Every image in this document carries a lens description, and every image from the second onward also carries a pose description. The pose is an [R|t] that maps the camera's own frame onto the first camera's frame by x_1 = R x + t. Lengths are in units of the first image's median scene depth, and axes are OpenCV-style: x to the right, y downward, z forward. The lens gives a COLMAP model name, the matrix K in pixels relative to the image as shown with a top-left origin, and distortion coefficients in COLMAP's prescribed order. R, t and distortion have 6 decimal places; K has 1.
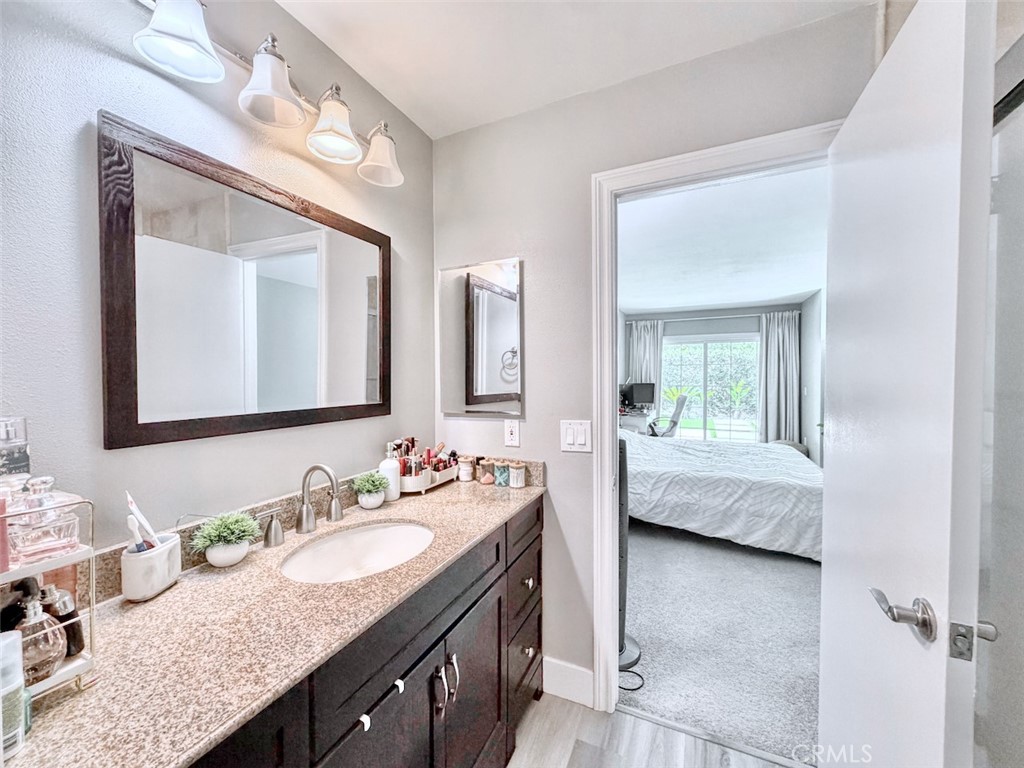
lens RADIAL K [[408.8, 0, 510.3], [0, 408.8, 381.9], [0, 0, 1]] dist [-0.002450, -0.000091]
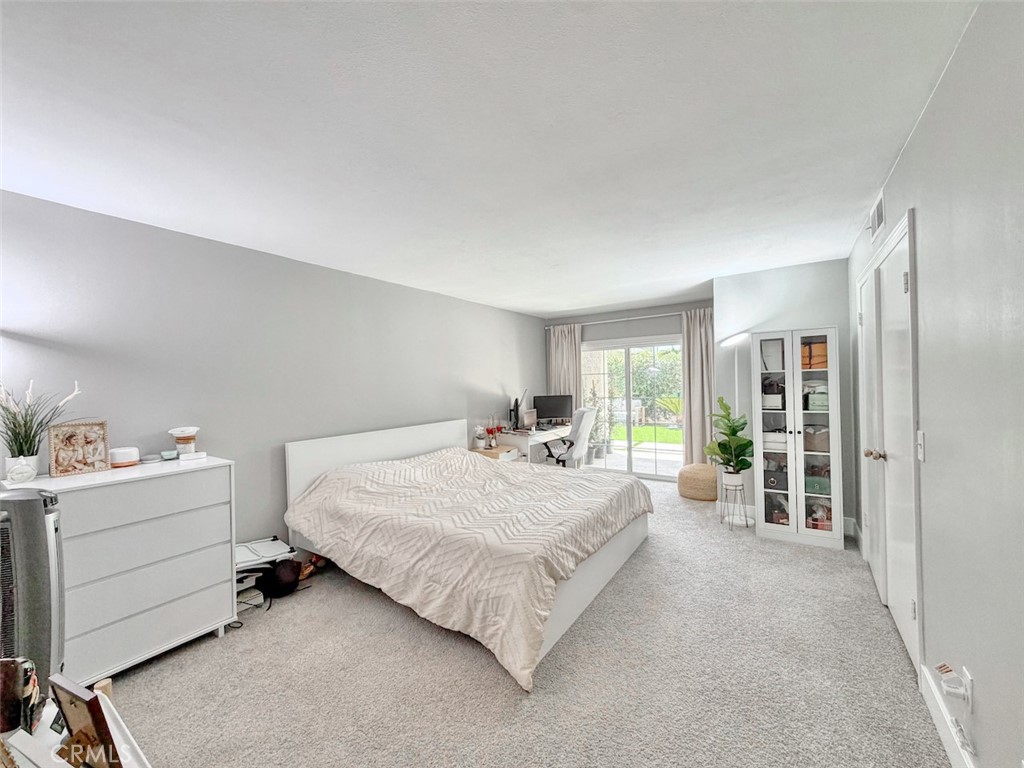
lens RADIAL K [[408.8, 0, 511.8], [0, 408.8, 382.4], [0, 0, 1]] dist [-0.002450, -0.000091]
pose [[0.986658, -0.024520, -0.160949, 0.823258], [0.021923, 0.999600, -0.017893, -0.027013], [0.161323, 0.014126, 0.986800, 0.242813]]
